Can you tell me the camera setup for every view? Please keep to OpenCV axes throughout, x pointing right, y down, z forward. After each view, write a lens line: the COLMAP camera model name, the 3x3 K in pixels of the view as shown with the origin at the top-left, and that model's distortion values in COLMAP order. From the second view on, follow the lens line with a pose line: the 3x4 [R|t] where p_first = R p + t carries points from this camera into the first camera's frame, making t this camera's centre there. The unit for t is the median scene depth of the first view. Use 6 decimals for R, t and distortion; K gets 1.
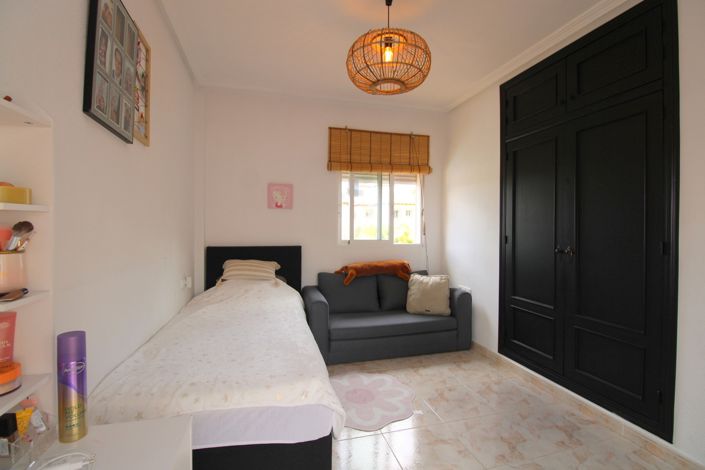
lens RADIAL K [[327.9, 0, 358.0], [0, 327.9, 230.0], [0, 0, 1]] dist [0.003493, -0.013696]
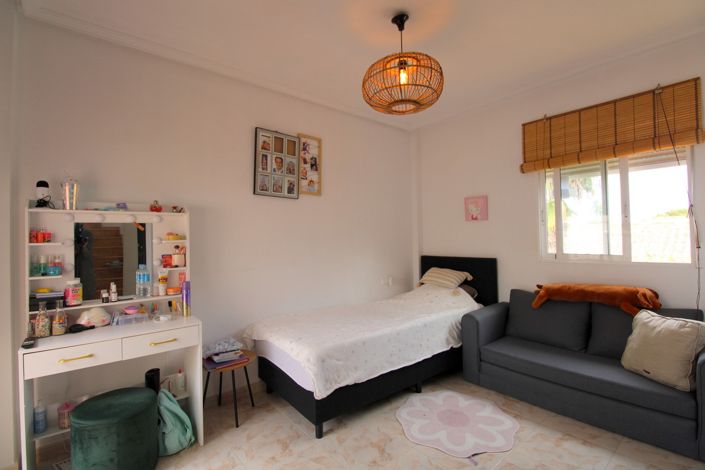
lens RADIAL K [[327.9, 0, 358.0], [0, 327.9, 230.0], [0, 0, 1]] dist [0.003493, -0.013696]
pose [[0.416773, -0.035769, -0.908307, 0.526119], [0.014143, 0.999360, -0.032866, -0.007902], [0.908901, 0.000851, 0.417012, 0.239016]]
